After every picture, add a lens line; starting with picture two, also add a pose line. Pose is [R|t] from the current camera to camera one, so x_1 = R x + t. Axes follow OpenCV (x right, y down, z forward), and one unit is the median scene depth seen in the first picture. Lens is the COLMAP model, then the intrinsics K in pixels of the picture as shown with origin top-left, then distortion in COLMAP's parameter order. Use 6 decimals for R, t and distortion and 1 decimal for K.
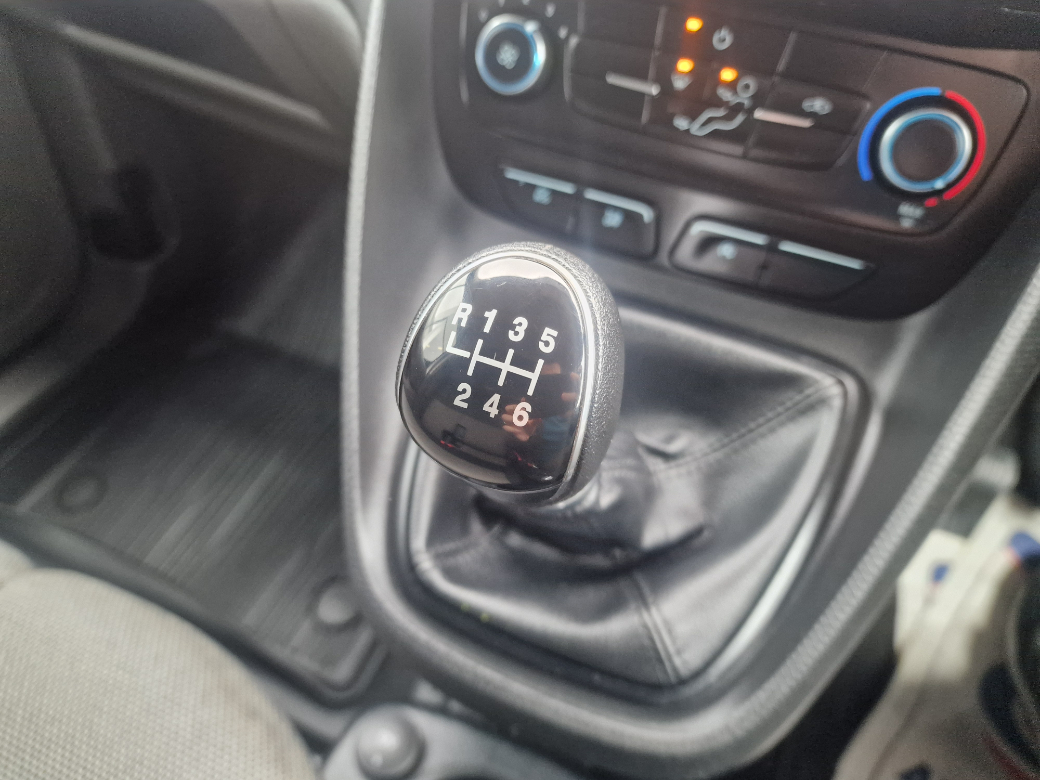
lens RADIAL K [[746.5, 0, 520.7], [0, 746.5, 382.4], [0, 0, 1]] dist [-0.004276, -0.004905]
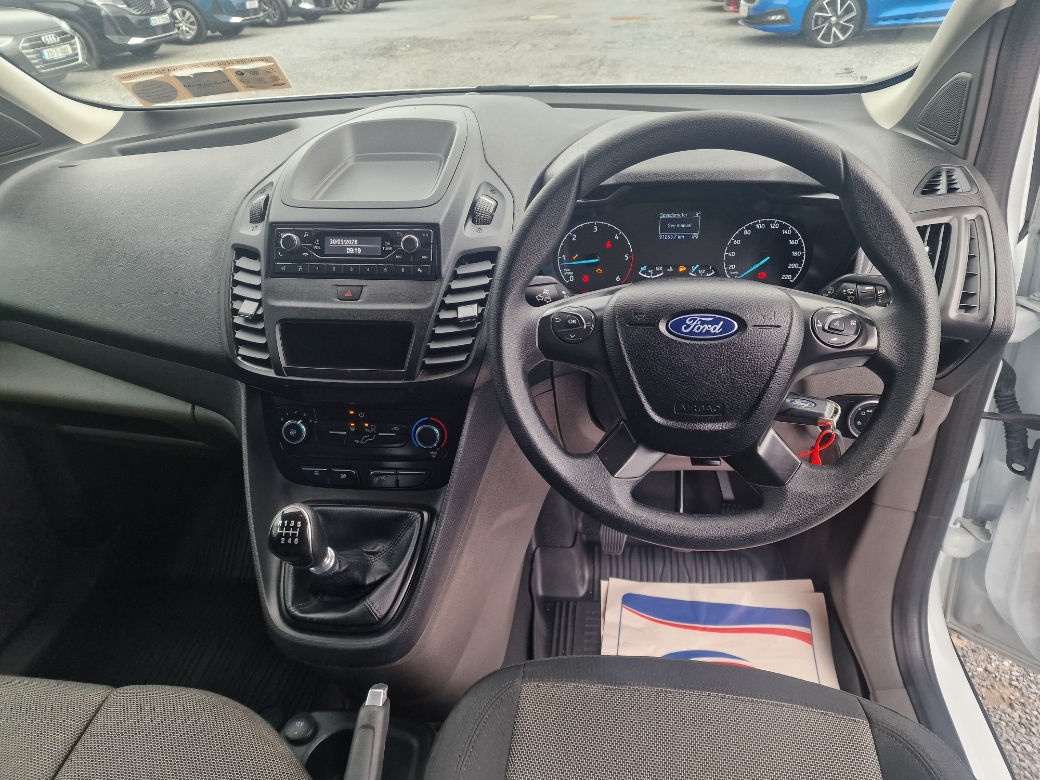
lens RADIAL K [[699.6, 0, 520.0], [0, 699.6, 390.0], [0, 0, 1]] dist [0.056852, -0.001846]
pose [[0.958865, -0.215169, 0.185150, 0.378843], [0.253003, 0.943565, -0.213716, 0.232469], [-0.128716, 0.251769, 0.959190, -1.894917]]
